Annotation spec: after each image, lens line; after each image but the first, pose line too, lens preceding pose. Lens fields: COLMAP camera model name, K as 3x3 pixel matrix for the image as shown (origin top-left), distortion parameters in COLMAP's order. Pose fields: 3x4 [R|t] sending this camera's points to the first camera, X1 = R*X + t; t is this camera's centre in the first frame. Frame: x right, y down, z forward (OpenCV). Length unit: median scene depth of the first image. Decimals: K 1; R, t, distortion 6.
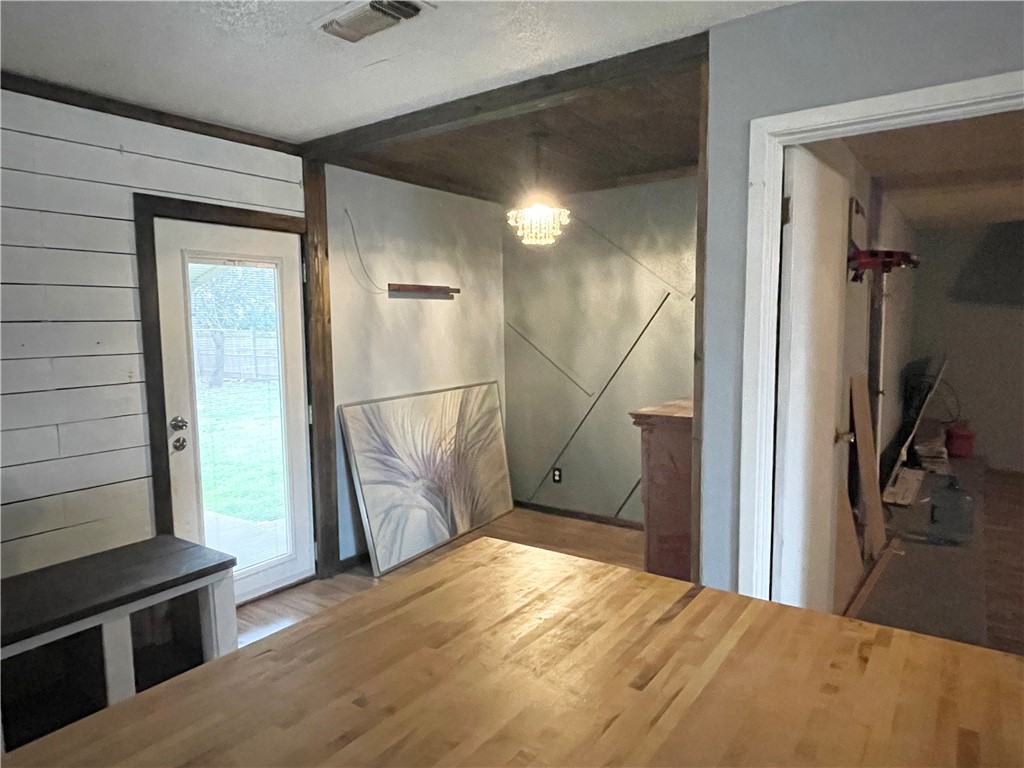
lens RADIAL K [[658.7, 0, 511.0], [0, 658.7, 391.6], [0, 0, 1]] dist [0.005544, 0.000931]
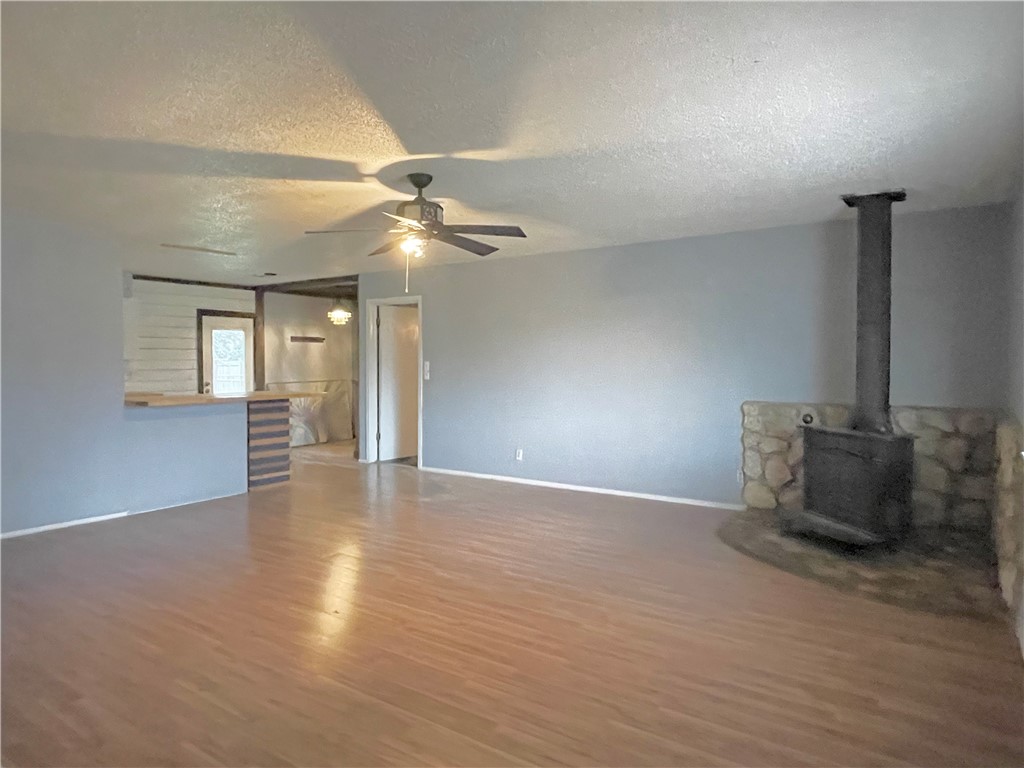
lens RADIAL K [[658.7, 0, 514.6], [0, 658.7, 383.9], [0, 0, 1]] dist [0.005544, 0.000931]
pose [[0.999755, 0.012592, 0.018179, 0.697519], [-0.011287, 0.997469, -0.070196, 0.203938], [-0.019016, 0.069974, 0.997368, -1.681116]]
